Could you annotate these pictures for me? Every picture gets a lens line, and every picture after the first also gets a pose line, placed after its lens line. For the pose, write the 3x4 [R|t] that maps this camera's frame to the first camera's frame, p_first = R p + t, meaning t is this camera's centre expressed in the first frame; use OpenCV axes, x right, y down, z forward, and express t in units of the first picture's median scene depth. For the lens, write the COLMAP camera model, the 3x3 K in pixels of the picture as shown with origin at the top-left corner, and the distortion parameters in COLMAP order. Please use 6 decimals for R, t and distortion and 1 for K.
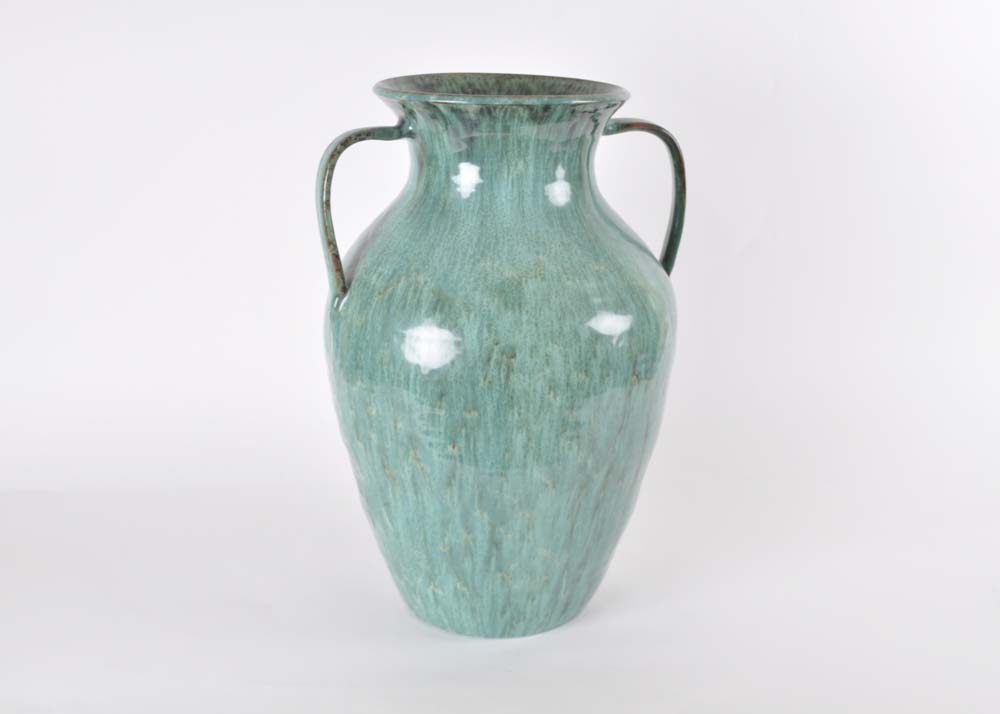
lens RADIAL K [[1358.7, 0, 500.0], [0, 1358.7, 357.0], [0, 0, 1]] dist [-0.001507, -0.003183]
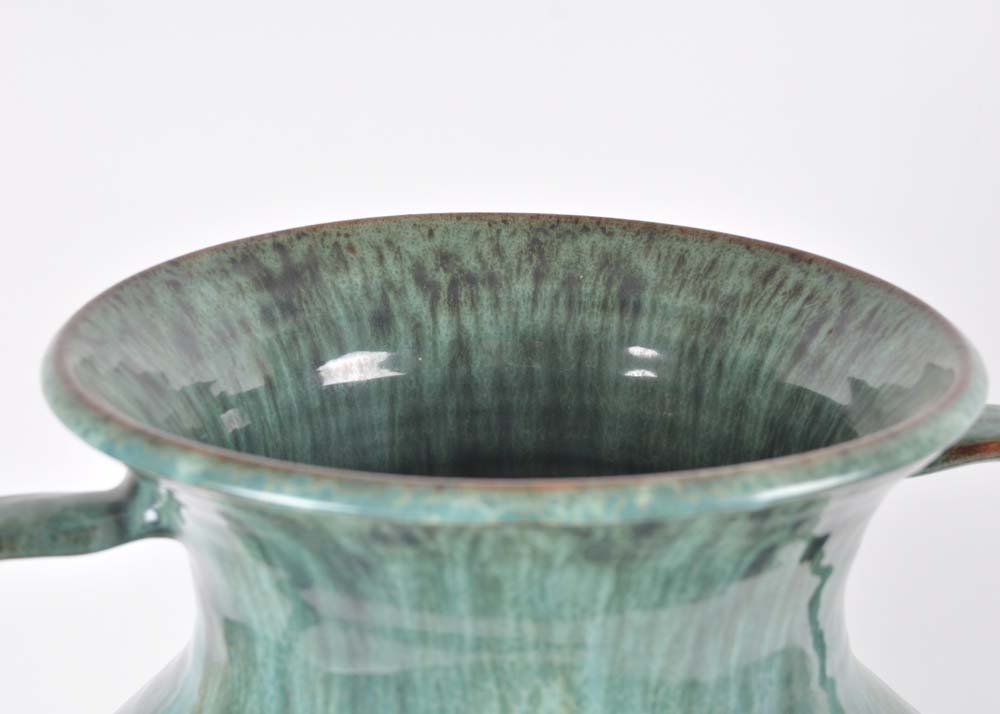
lens RADIAL K [[1812.6, 0, 482.1], [0, 1812.6, 381.6], [0, 0, 1]] dist [0.023322, 0.115220]
pose [[0.992458, 0.021976, -0.120600, 0.041827], [-0.015430, 0.998370, 0.054950, -0.218595], [0.121611, -0.052675, 0.991179, 0.658967]]
